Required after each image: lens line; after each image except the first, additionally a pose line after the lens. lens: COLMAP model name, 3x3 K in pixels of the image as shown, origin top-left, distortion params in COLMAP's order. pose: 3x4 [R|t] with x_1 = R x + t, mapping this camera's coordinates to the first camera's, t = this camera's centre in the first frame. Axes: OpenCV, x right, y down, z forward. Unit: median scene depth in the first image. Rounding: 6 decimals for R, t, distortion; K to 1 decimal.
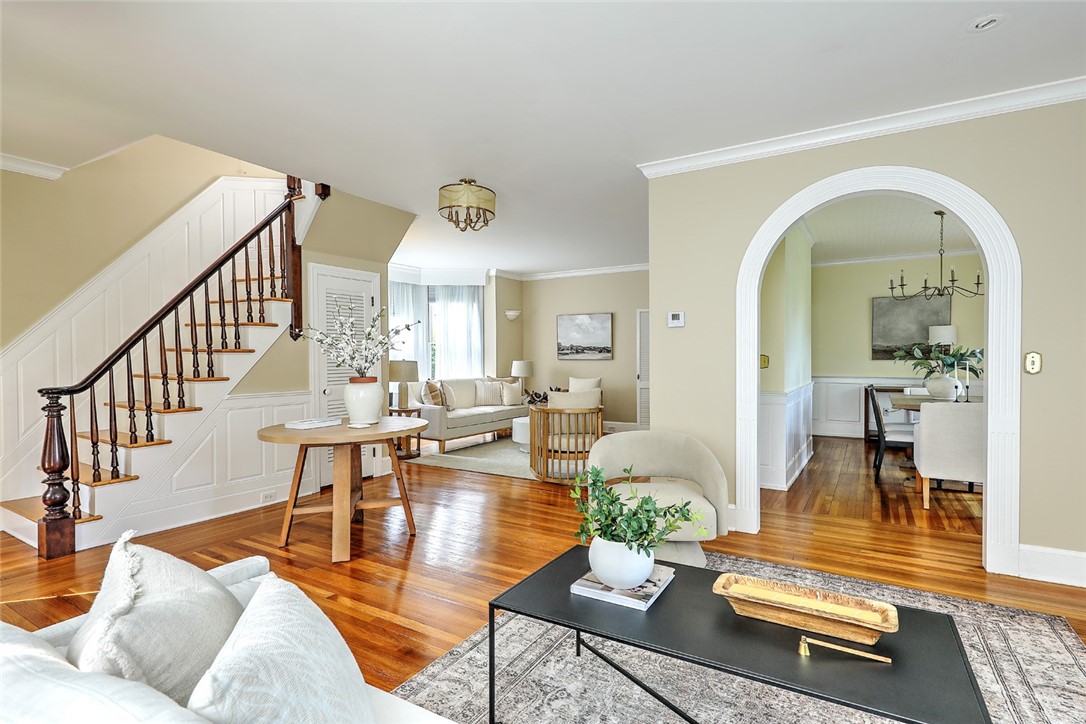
lens RADIAL K [[529.1, 0, 543.0], [0, 529.1, 362.0], [0, 0, 1]] dist [0.027655, -0.000051]
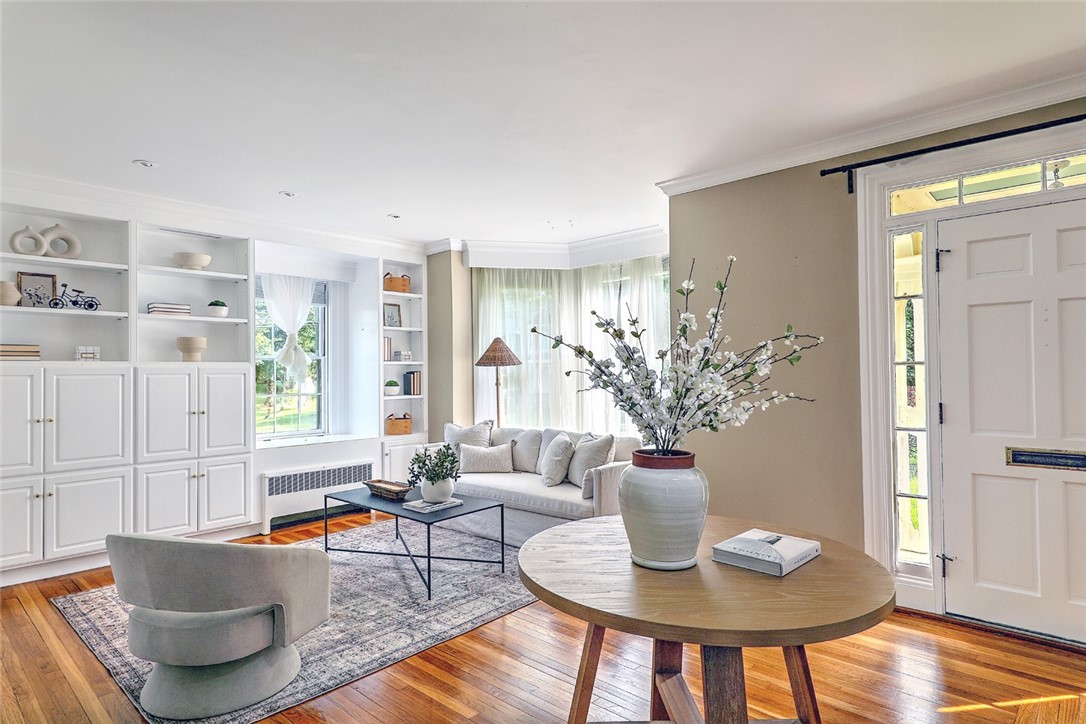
lens RADIAL K [[608.9, 0, 543.0], [0, 608.9, 362.0], [0, 0, 1]] dist [0.016912, -0.000792]
pose [[-0.977801, 0.020736, 0.208505, -0.145440], [0.019653, 0.999780, -0.007265, -0.017729], [-0.208610, -0.003006, -0.977994, 0.630276]]
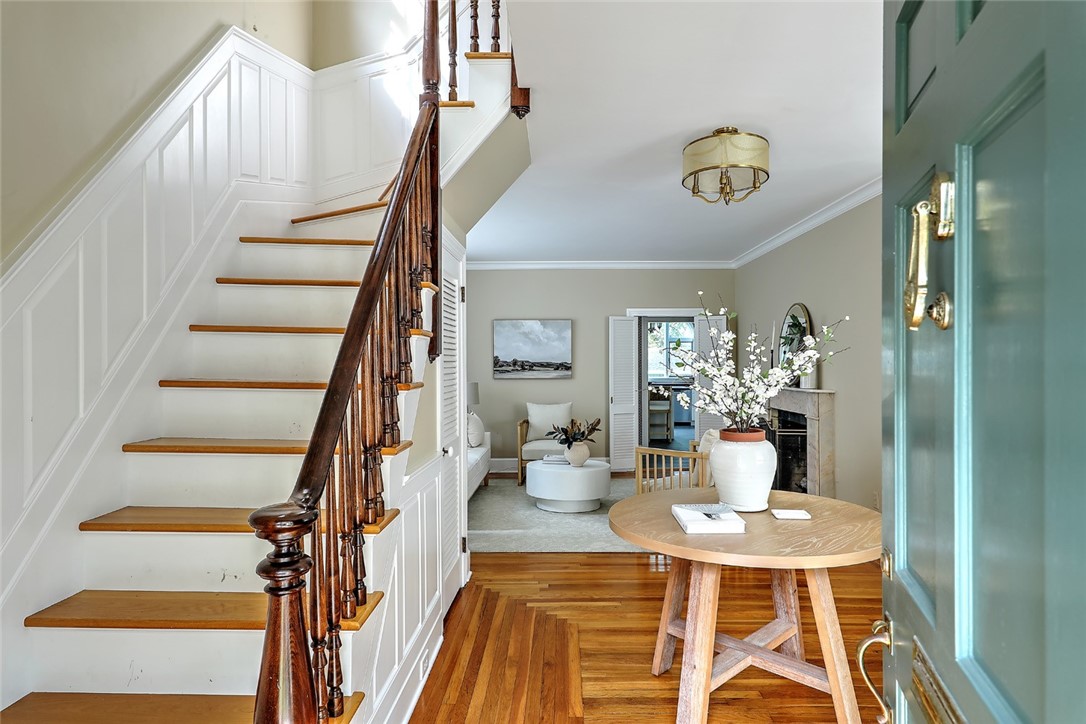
lens RADIAL K [[633.0, 0, 543.0], [0, 633.0, 362.0], [0, 0, 1]] dist [0.005416, -0.001714]
pose [[0.864281, -0.000052, 0.503010, -0.375747], [0.007028, 0.999904, -0.011972, -0.018307], [-0.502961, 0.013882, 0.864198, 0.210093]]
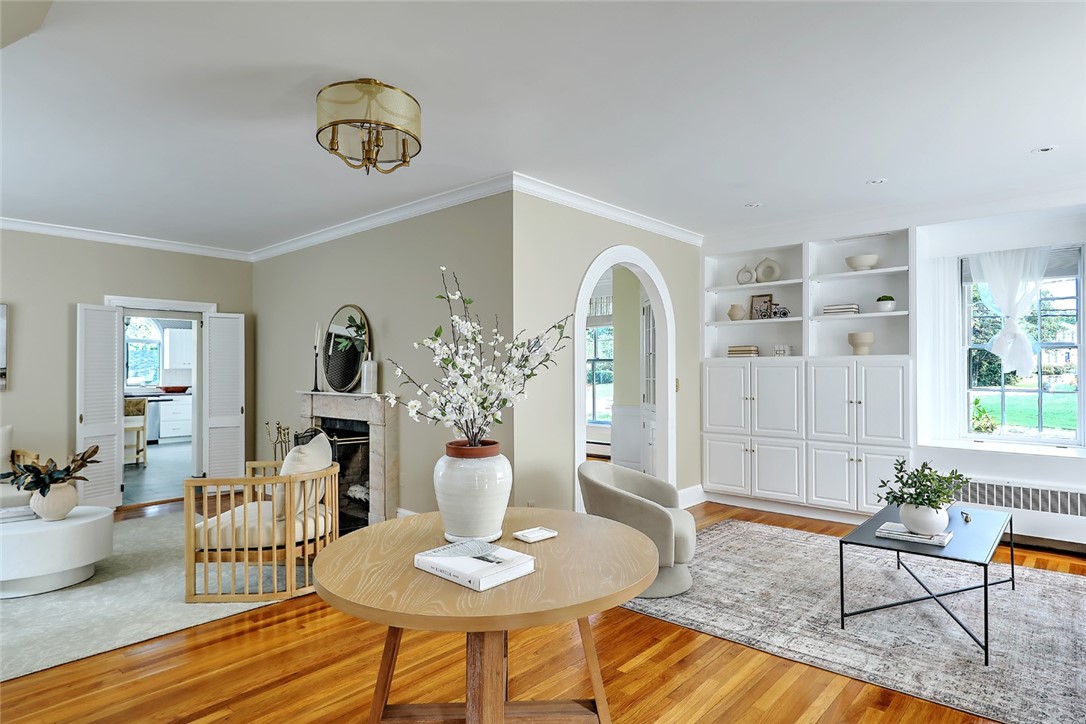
lens RADIAL K [[608.9, 0, 543.0], [0, 608.9, 362.0], [0, 0, 1]] dist [0.016912, -0.000792]
pose [[0.196327, 0.013156, 0.980450, -0.370946], [0.013399, 0.999781, -0.016099, -0.016287], [-0.980447, 0.016298, 0.196108, 0.346383]]
